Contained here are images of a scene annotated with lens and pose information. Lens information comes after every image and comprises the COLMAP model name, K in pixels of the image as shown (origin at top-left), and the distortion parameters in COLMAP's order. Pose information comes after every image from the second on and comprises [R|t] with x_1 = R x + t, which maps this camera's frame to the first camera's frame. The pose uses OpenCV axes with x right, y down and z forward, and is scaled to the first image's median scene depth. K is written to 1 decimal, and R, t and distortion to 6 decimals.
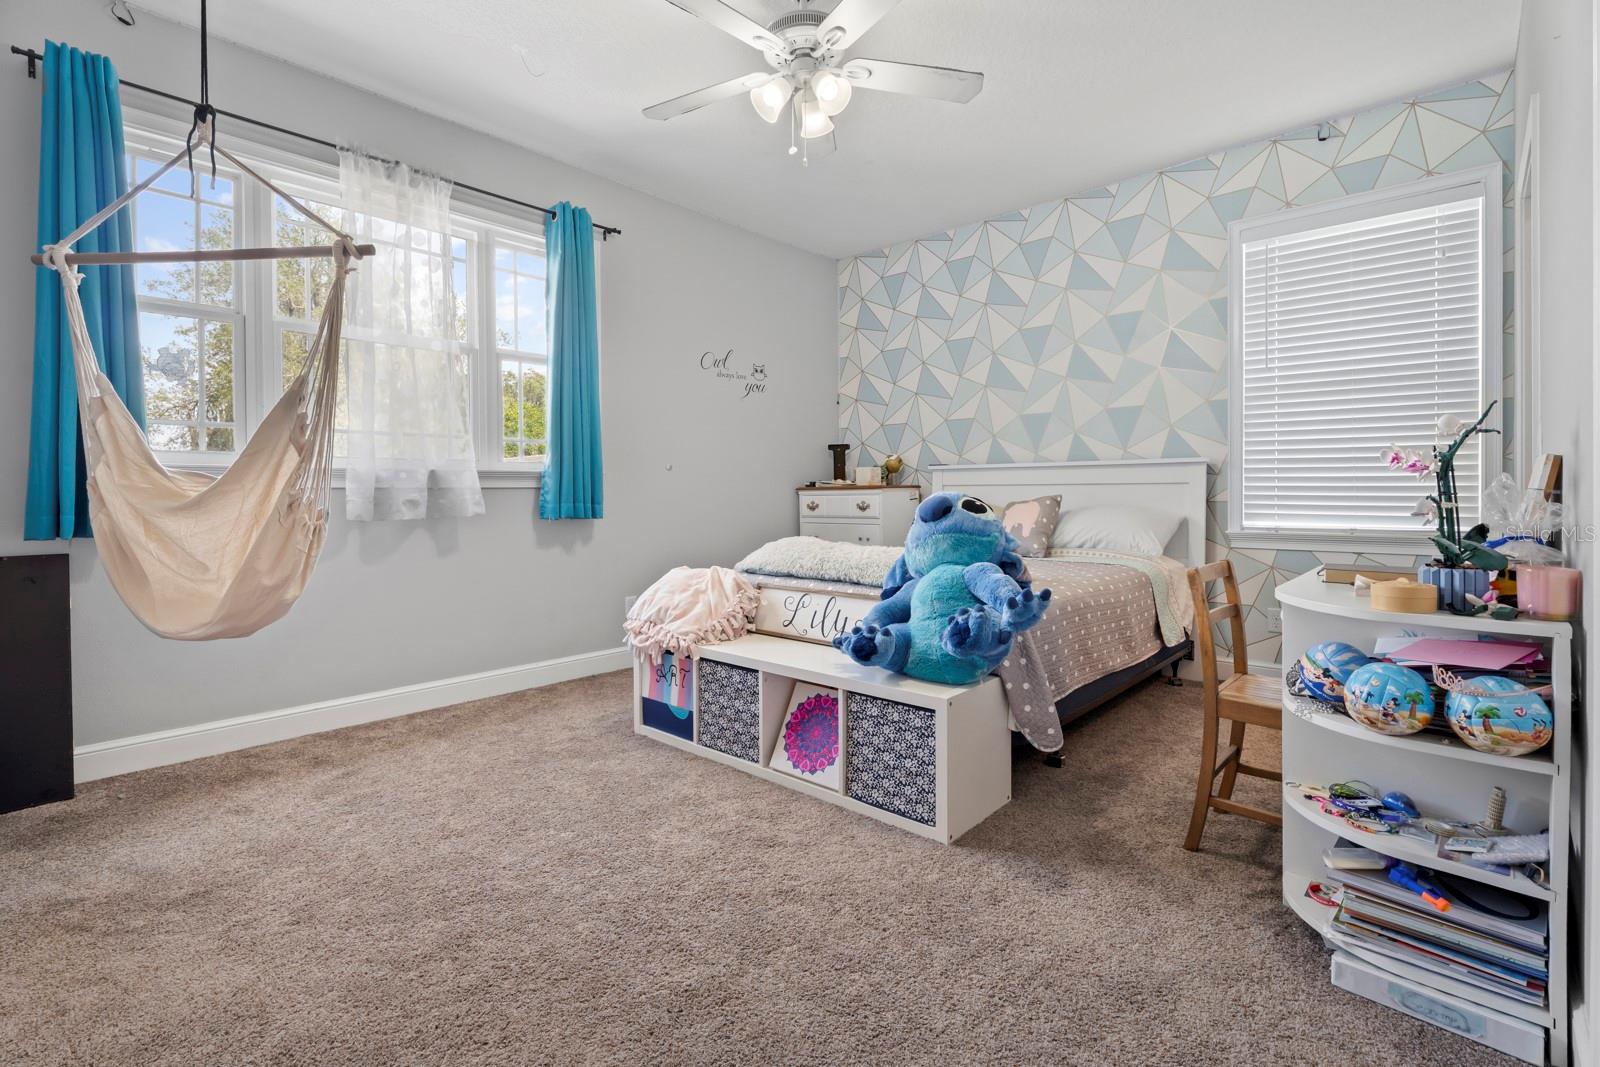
lens RADIAL K [[733.5, 0, 800.5], [0, 733.5, 519.1], [0, 0, 1]] dist [-0.016118, 0.001209]
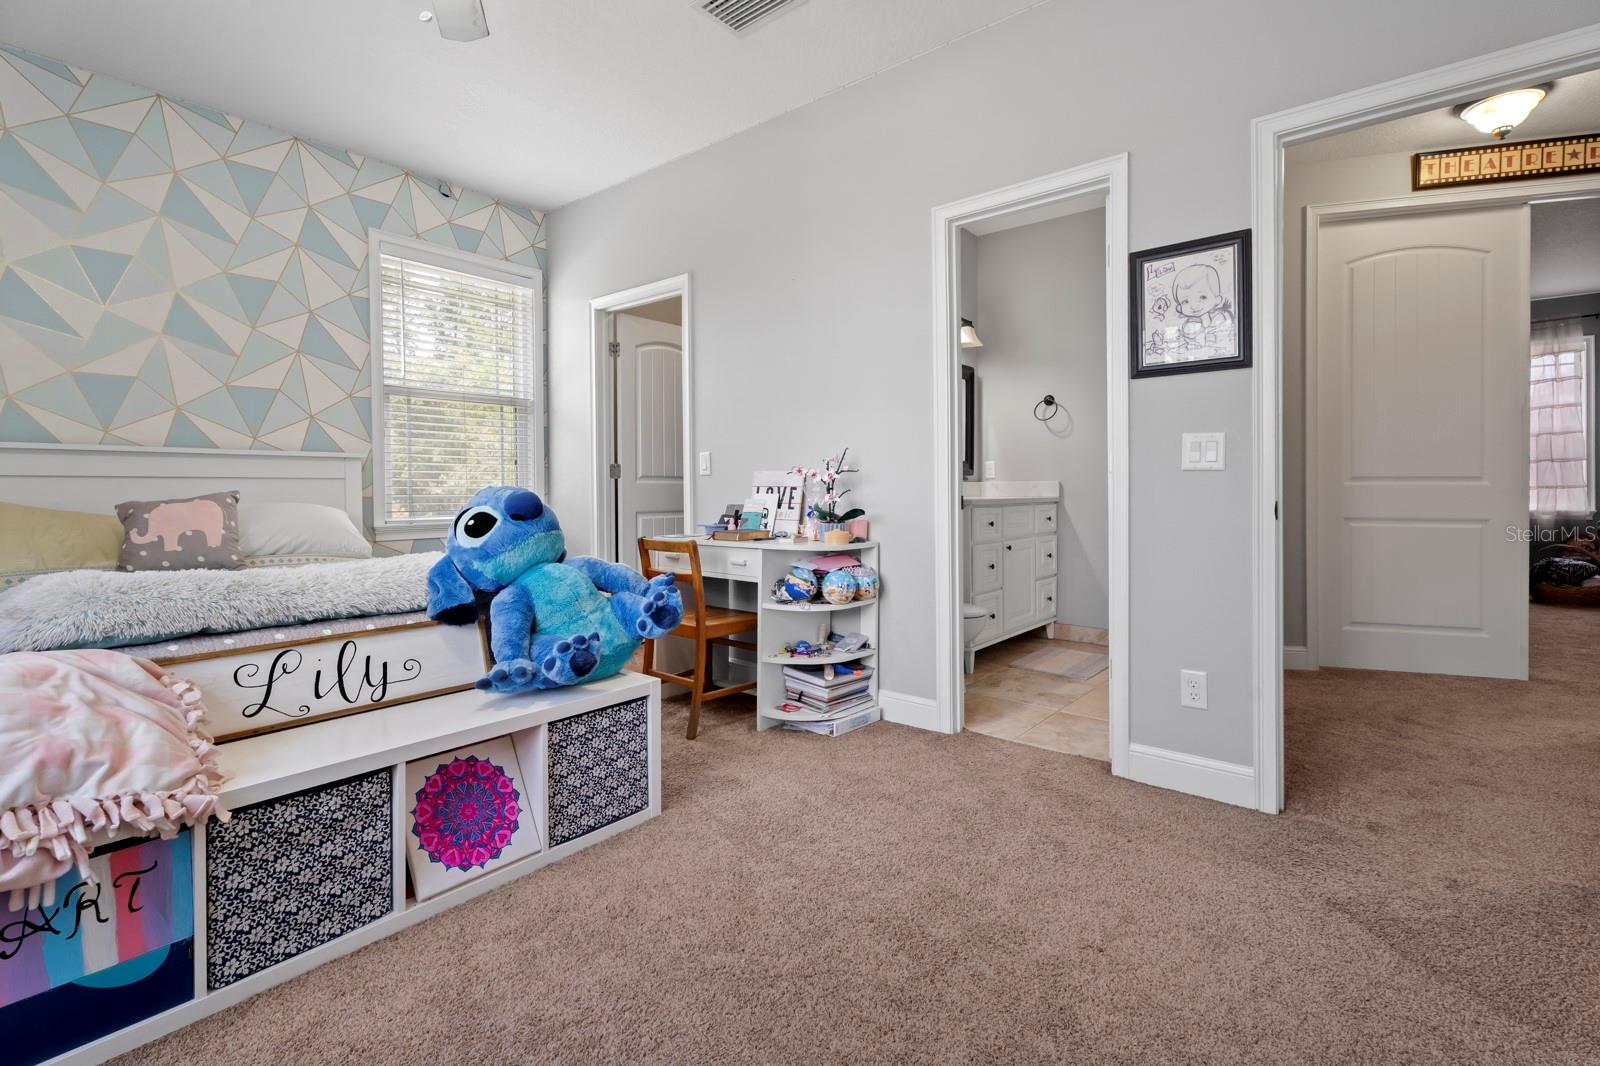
lens RADIAL K [[733.5, 0, 804.4], [0, 733.5, 499.5], [0, 0, 1]] dist [-0.016118, 0.001209]
pose [[-0.067960, -0.010442, 0.997633, -0.665754], [0.032566, 0.999389, 0.012679, -0.020044], [-0.997156, 0.033350, -0.067578, 0.634110]]
